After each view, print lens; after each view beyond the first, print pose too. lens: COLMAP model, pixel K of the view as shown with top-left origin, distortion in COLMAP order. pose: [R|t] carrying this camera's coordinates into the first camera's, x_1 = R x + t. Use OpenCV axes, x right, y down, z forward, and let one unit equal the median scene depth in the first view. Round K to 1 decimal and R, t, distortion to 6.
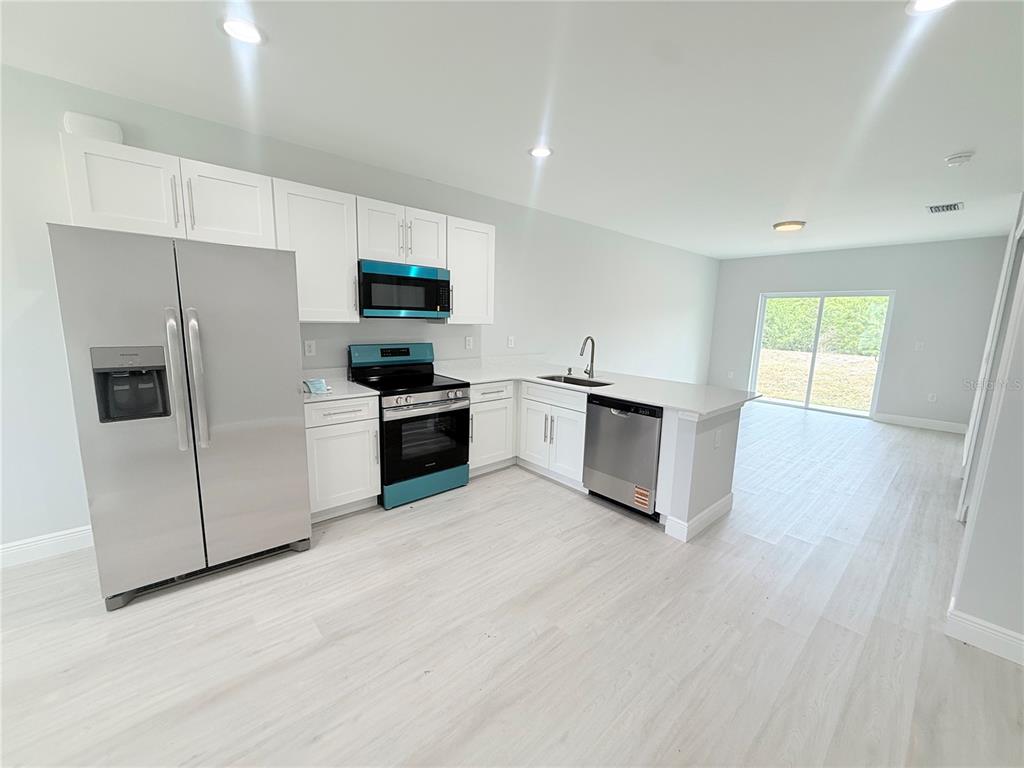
lens RADIAL K [[405.3, 0, 508.7], [0, 405.3, 383.5], [0, 0, 1]] dist [0.000056, 0.000030]
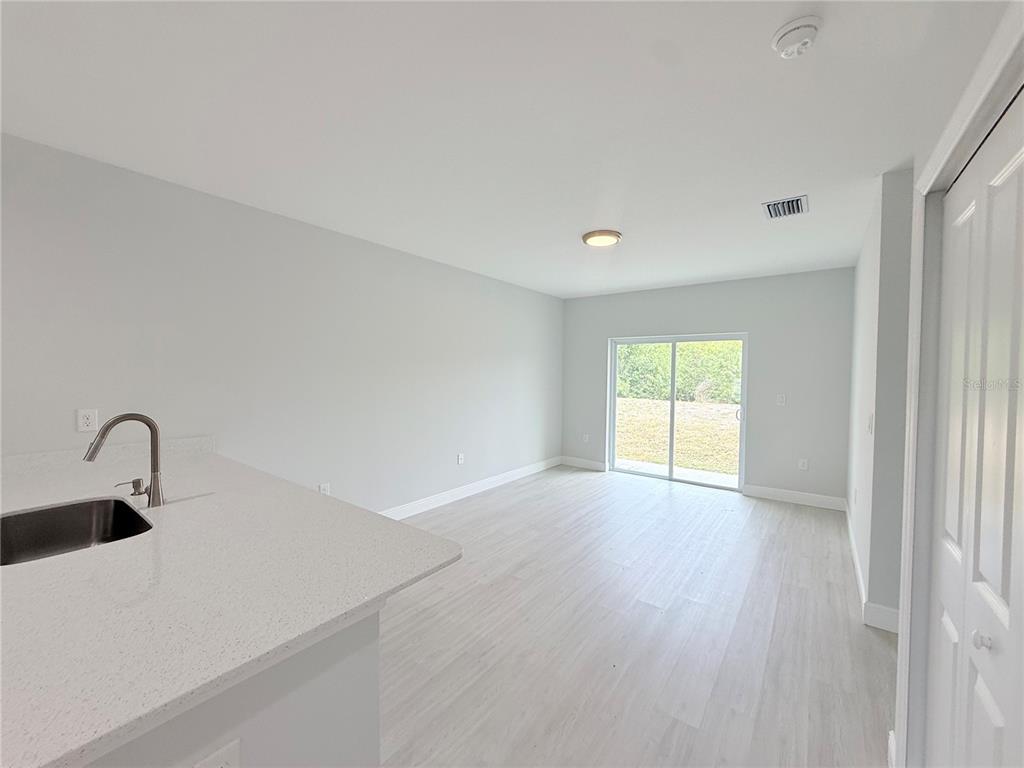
lens RADIAL K [[405.3, 0, 510.7], [0, 405.3, 382.7], [0, 0, 1]] dist [0.000056, 0.000030]
pose [[0.979791, -0.017680, 0.199243, 0.288618], [0.043338, 0.991189, -0.125163, -0.043046], [-0.195274, 0.131269, 0.971924, 0.279390]]
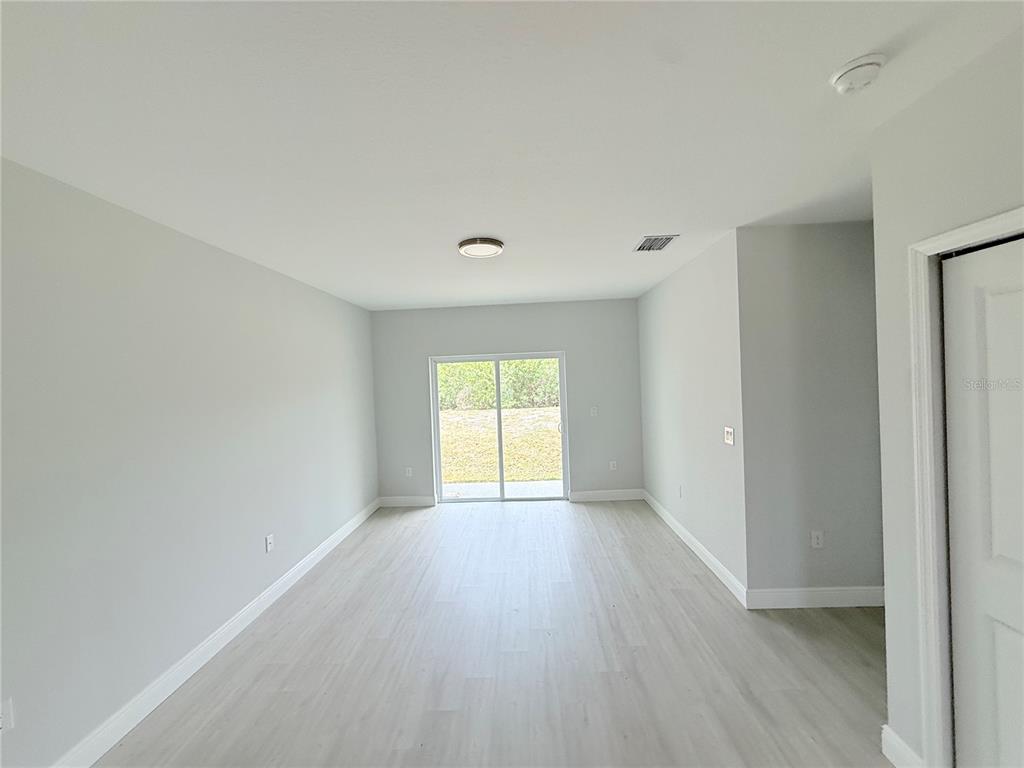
lens RADIAL K [[405.3, 0, 509.6], [0, 405.3, 382.6], [0, 0, 1]] dist [0.000056, 0.000030]
pose [[0.689360, -0.060924, 0.721853, 0.204941], [0.171877, 0.981760, -0.081280, -0.100861], [-0.703734, 0.180101, 0.687257, 0.438832]]
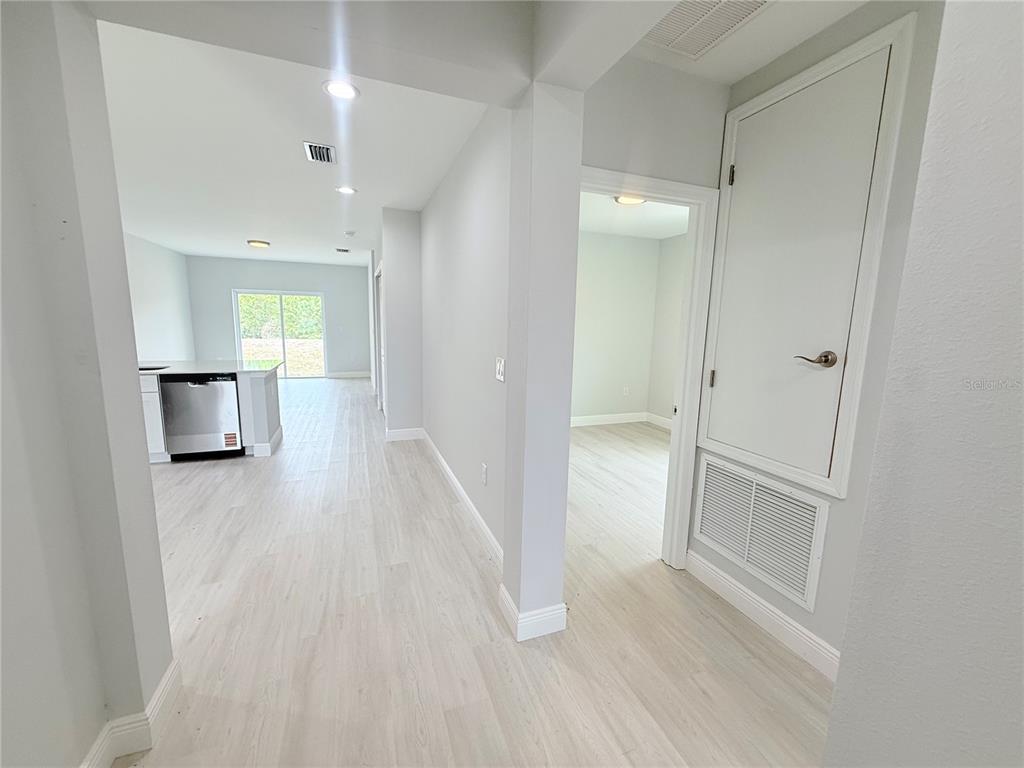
lens RADIAL K [[405.3, 0, 510.5], [0, 405.3, 380.2], [0, 0, 1]] dist [0.000056, 0.000030]
pose [[0.349398, -0.152847, 0.924424, -0.257125], [0.138419, 0.984200, 0.110413, 0.024300], [-0.926694, 0.089380, 0.365034, -0.182537]]
